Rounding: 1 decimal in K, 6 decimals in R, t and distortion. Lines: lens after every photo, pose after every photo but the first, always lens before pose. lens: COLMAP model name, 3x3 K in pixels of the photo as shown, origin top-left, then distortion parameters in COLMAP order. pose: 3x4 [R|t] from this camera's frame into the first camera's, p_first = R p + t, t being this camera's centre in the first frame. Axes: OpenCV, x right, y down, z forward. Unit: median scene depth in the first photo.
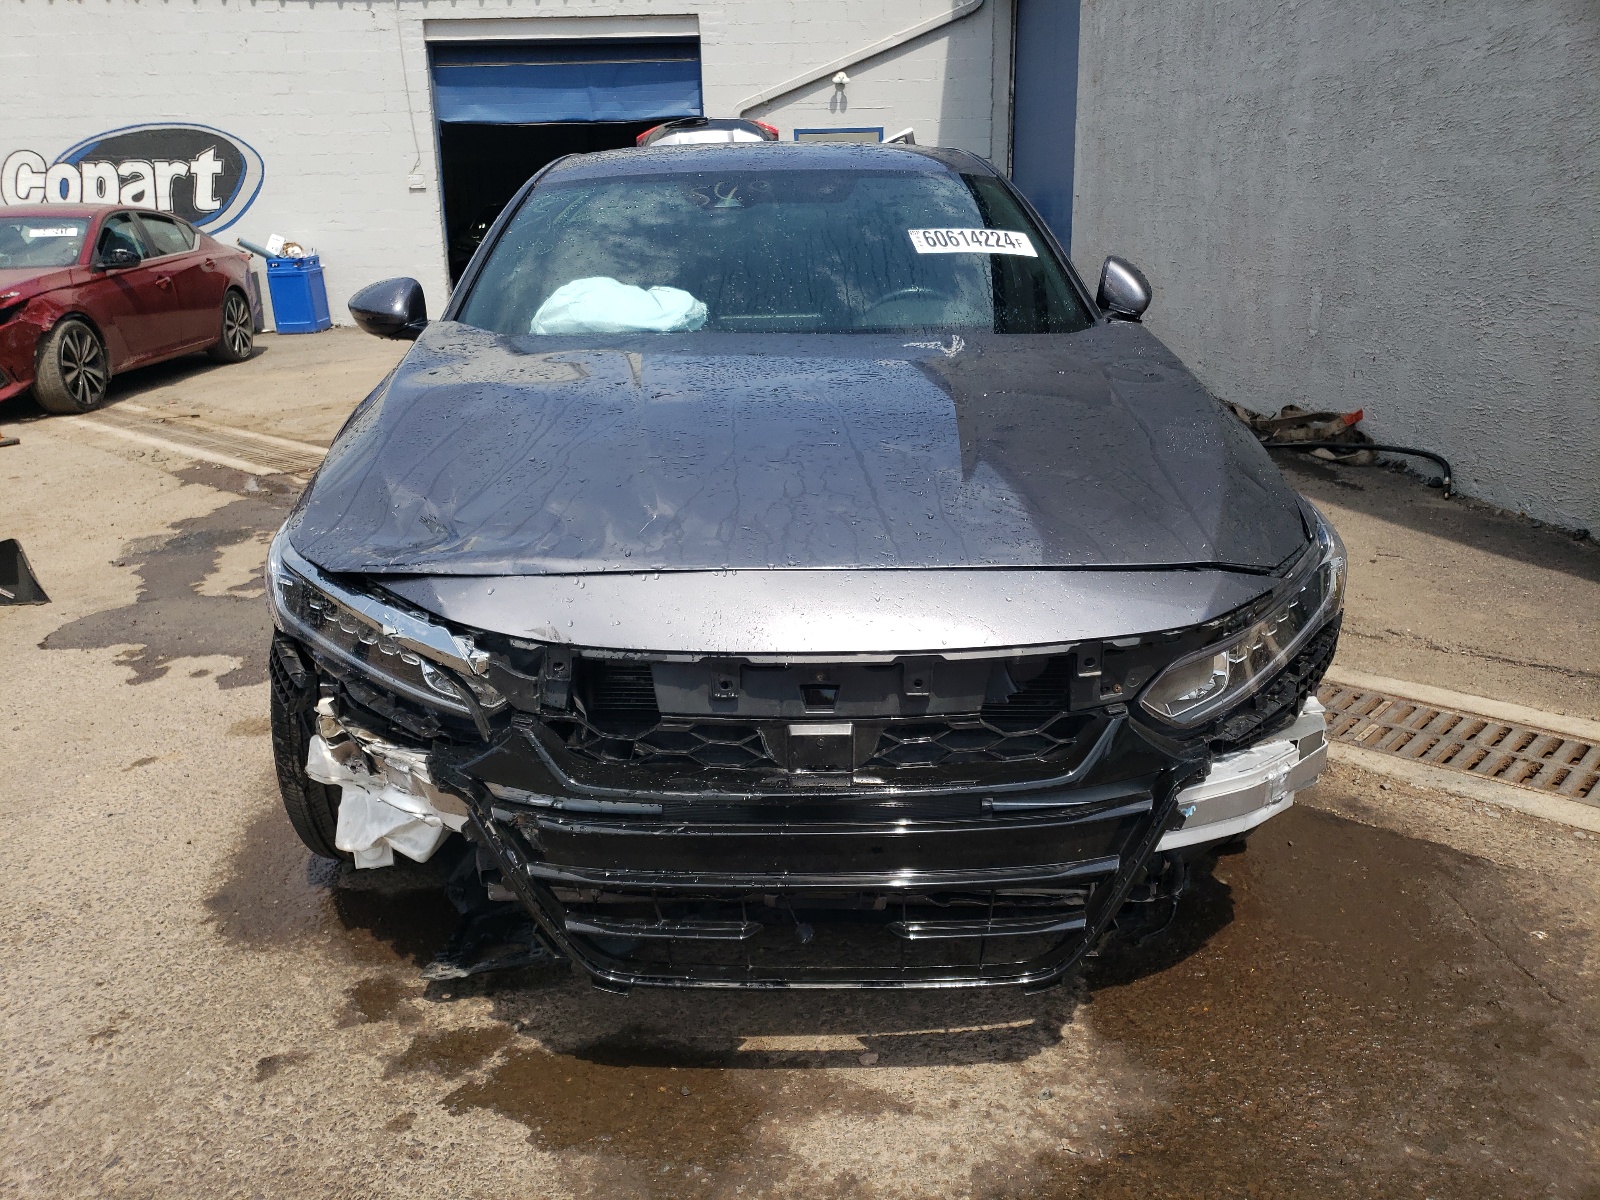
lens RADIAL K [[1227.1, 0, 800.0], [0, 1227.1, 600.0], [0, 0, 1]] dist [0.016425, -0.002565]
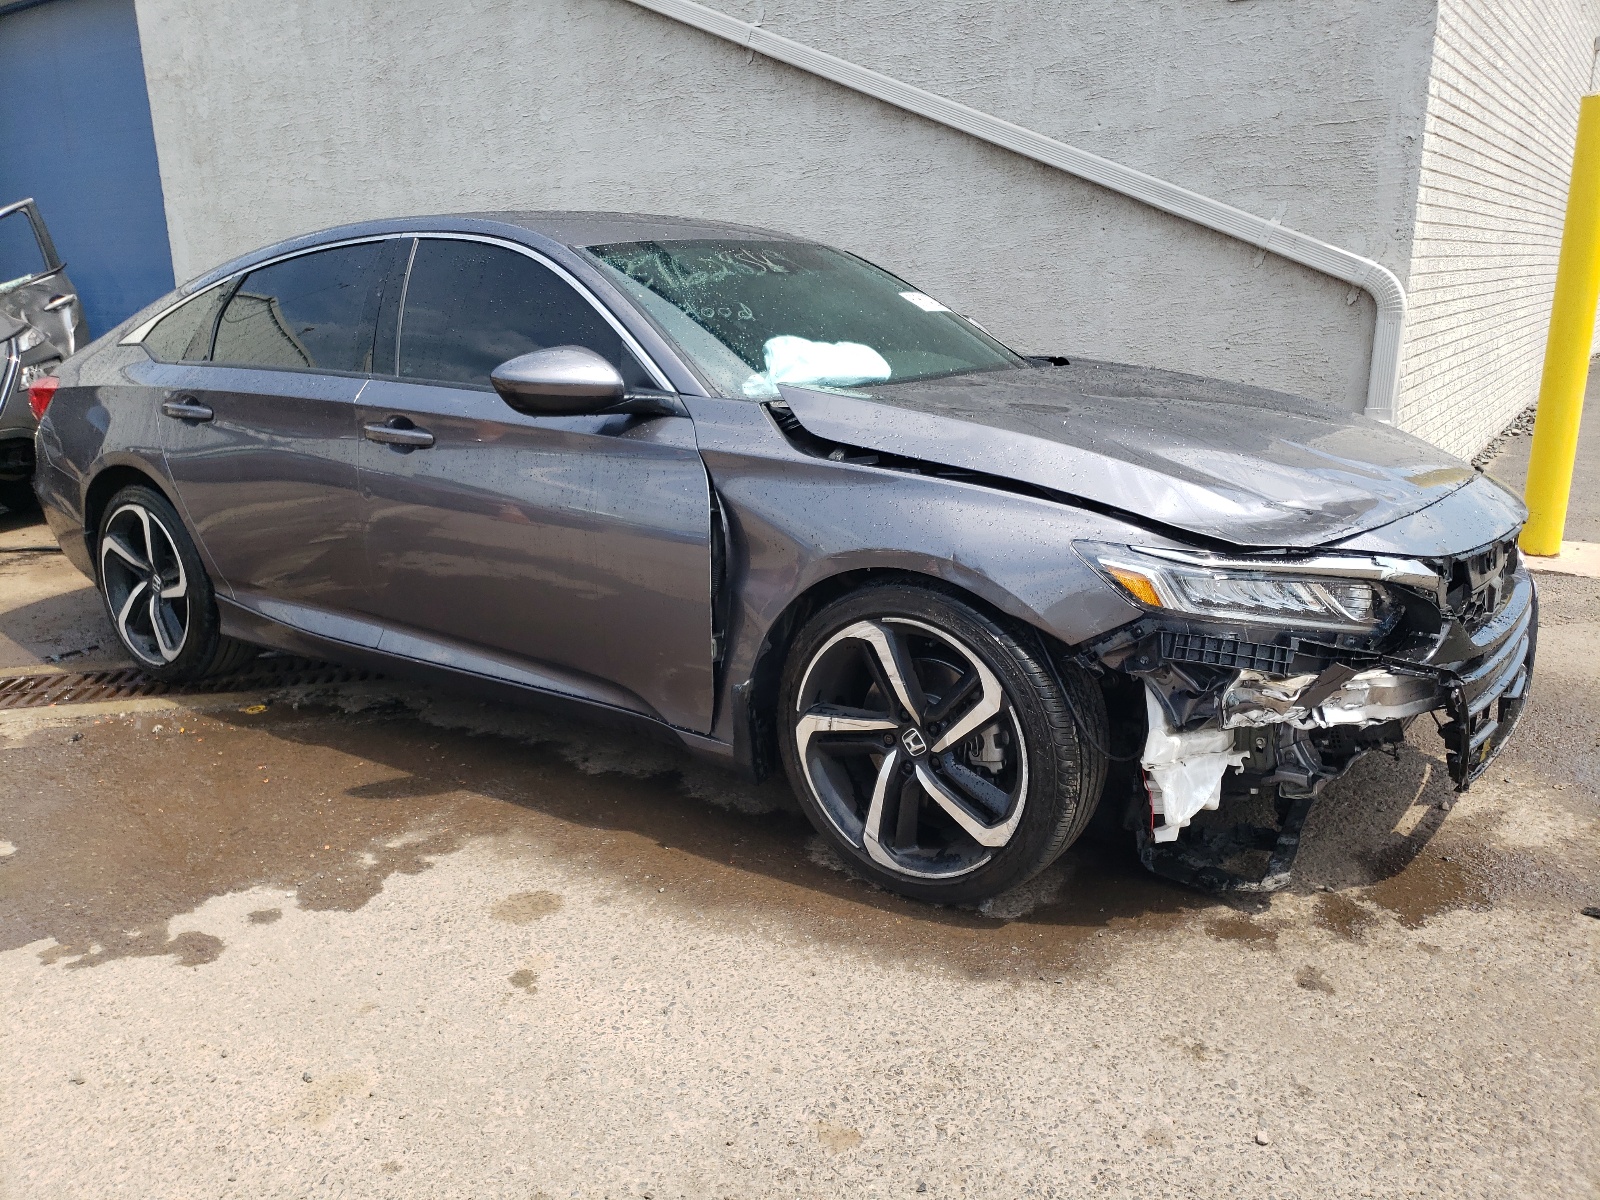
lens RADIAL K [[1227.1, 0, 800.0], [0, 1227.1, 600.0], [0, 0, 1]] dist [0.016425, -0.002565]
pose [[0.616596, -0.188904, 0.764280, -0.777274], [0.242856, 0.969082, 0.043596, -0.069324], [-0.748886, 0.158729, 0.643409, 0.283397]]
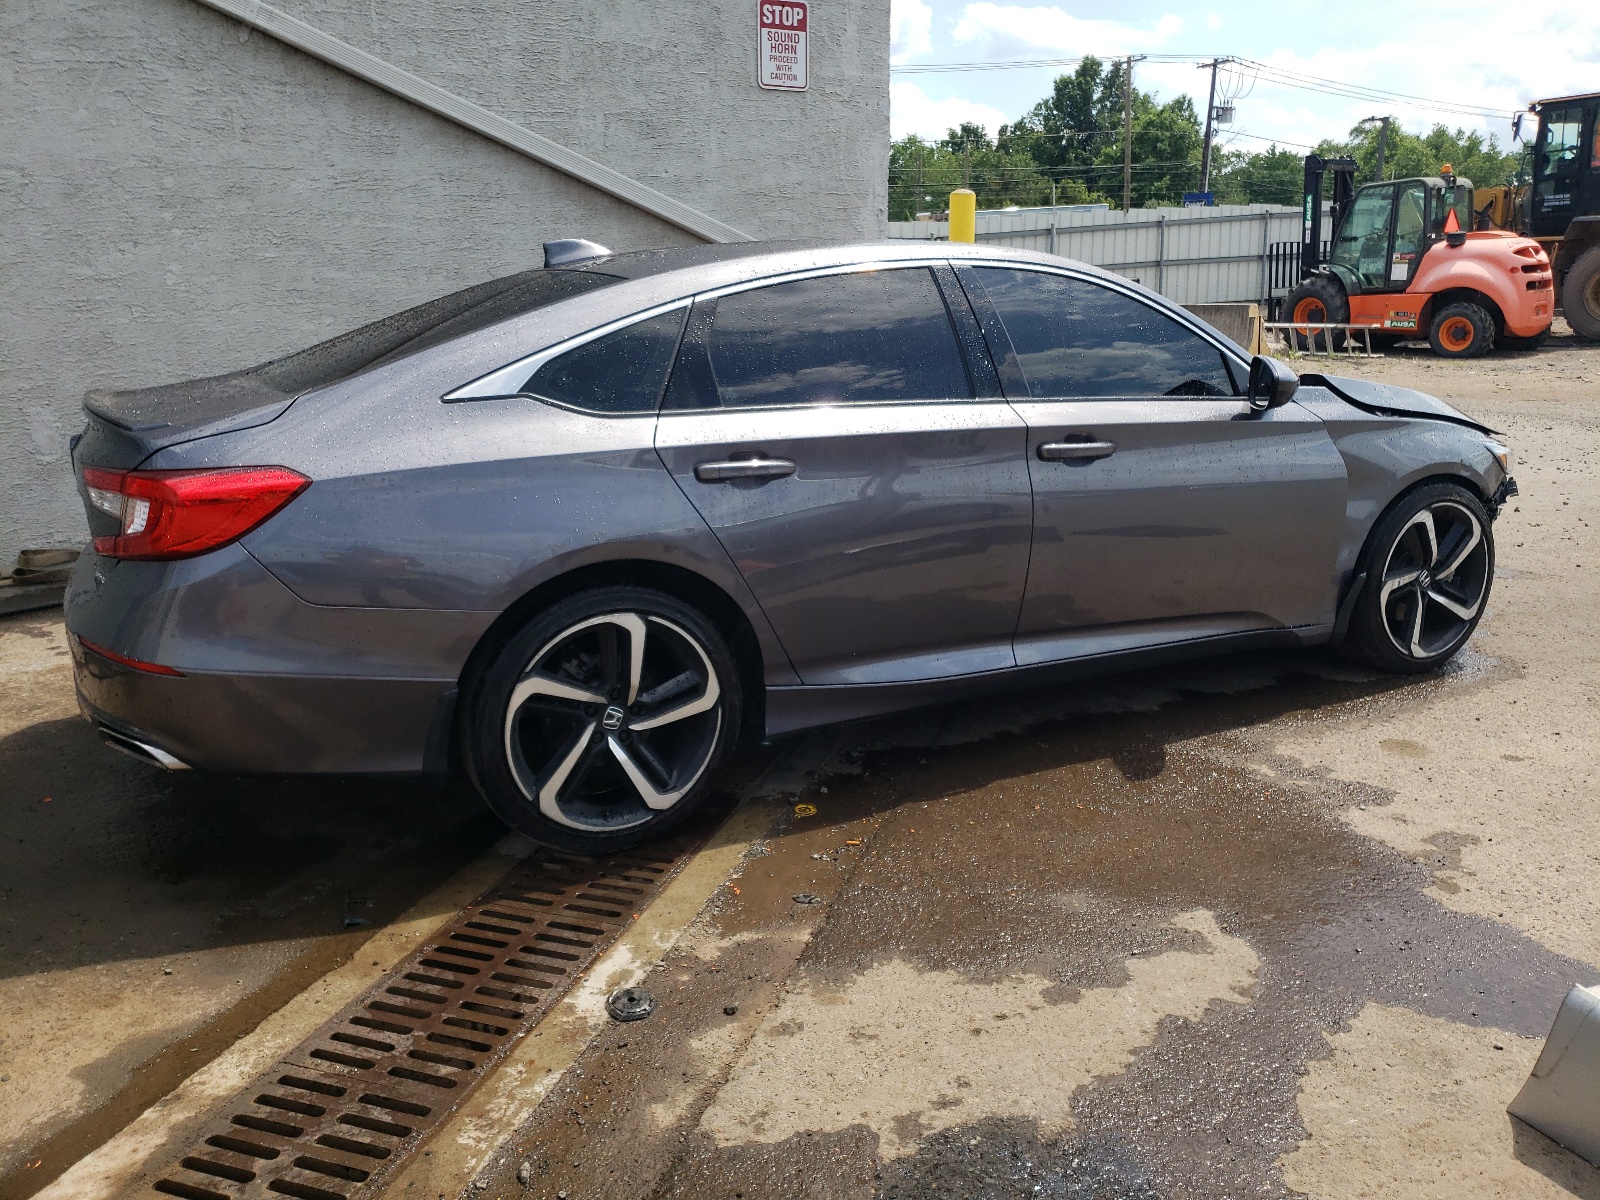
lens RADIAL K [[1194.4, 0, 800.0], [0, 1194.4, 600.0], [0, 0, 1]] dist [0.010668, -0.001577]
pose [[-0.388302, -0.209389, 0.897429, -1.013713], [0.291651, 0.895863, 0.335216, -0.468454], [-0.874163, 0.391901, -0.286797, 1.503097]]
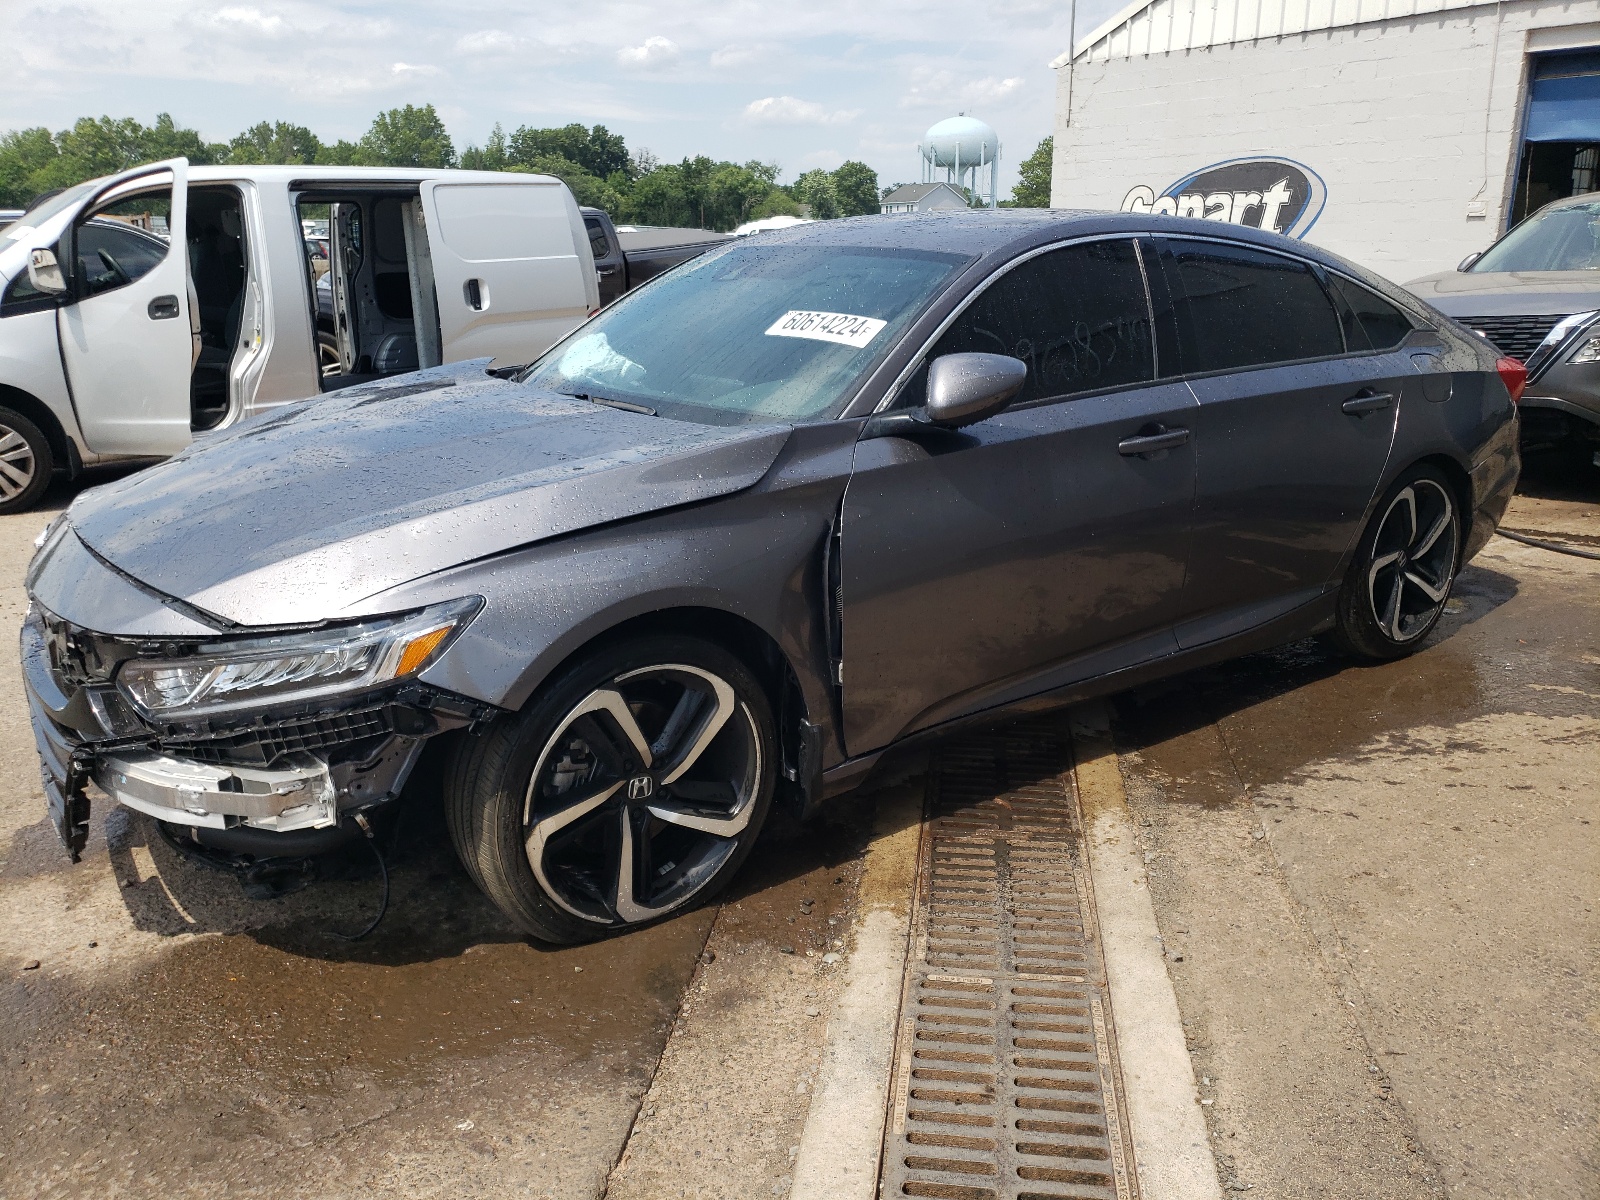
lens RADIAL K [[1227.1, 0, 800.0], [0, 1227.1, 600.0], [0, 0, 1]] dist [0.016425, -0.002565]
pose [[0.584138, 0.239904, -0.775389, 0.778670], [-0.248655, 0.962279, 0.110404, -0.151577], [0.772628, 0.128313, 0.621757, 0.330857]]
